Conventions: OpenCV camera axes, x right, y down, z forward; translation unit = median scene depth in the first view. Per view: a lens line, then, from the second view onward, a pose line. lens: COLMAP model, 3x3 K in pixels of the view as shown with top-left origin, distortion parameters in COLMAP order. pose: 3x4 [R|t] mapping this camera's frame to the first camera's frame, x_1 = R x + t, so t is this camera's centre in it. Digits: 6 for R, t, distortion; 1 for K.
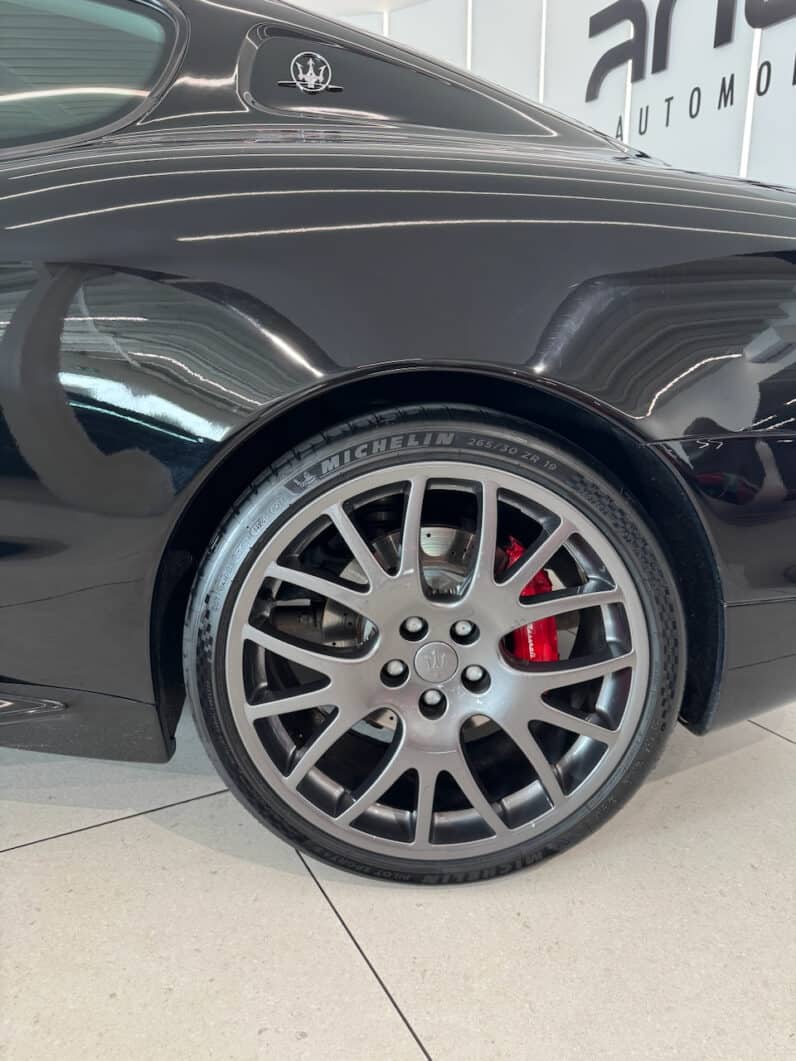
lens RADIAL K [[740.1, 0, 388.9], [0, 740.1, 561.7], [0, 0, 1]] dist [0.004914, -0.000377]
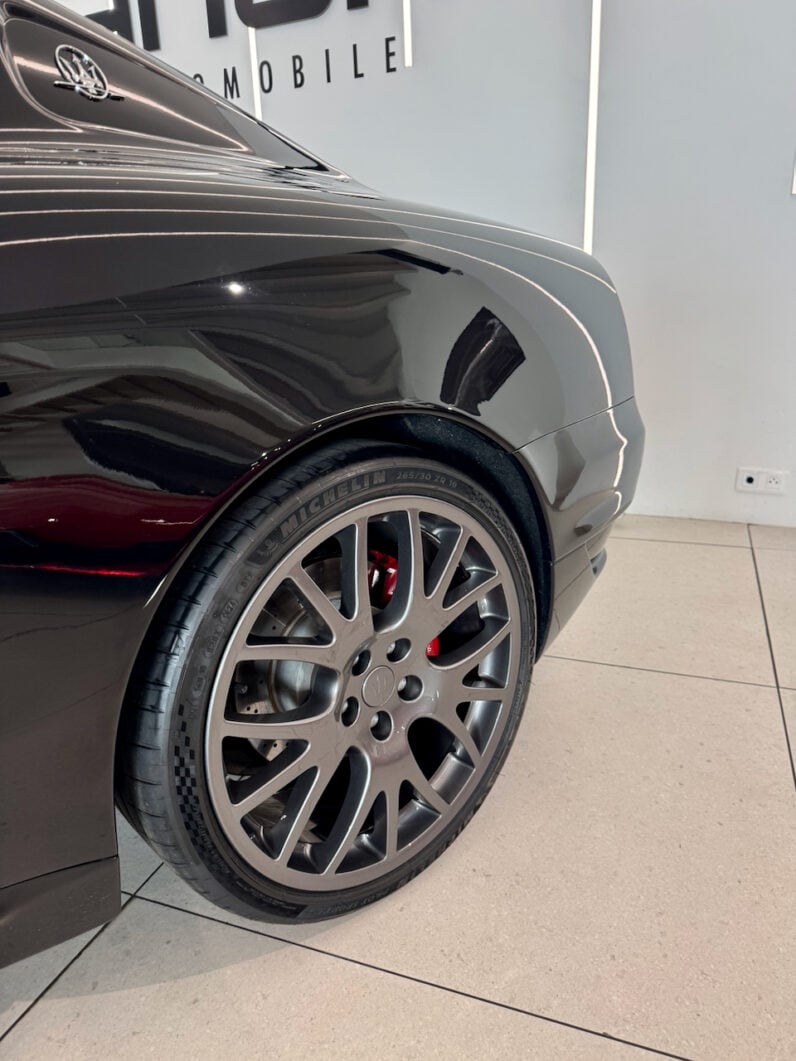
lens RADIAL K [[740.1, 0, 388.9], [0, 740.1, 561.7], [0, 0, 1]] dist [0.004914, -0.000377]
pose [[0.764632, -0.248817, 0.594499, -0.544839], [0.220990, 0.967765, 0.120808, -0.169911], [-0.605394, 0.039005, 0.794970, 0.168611]]
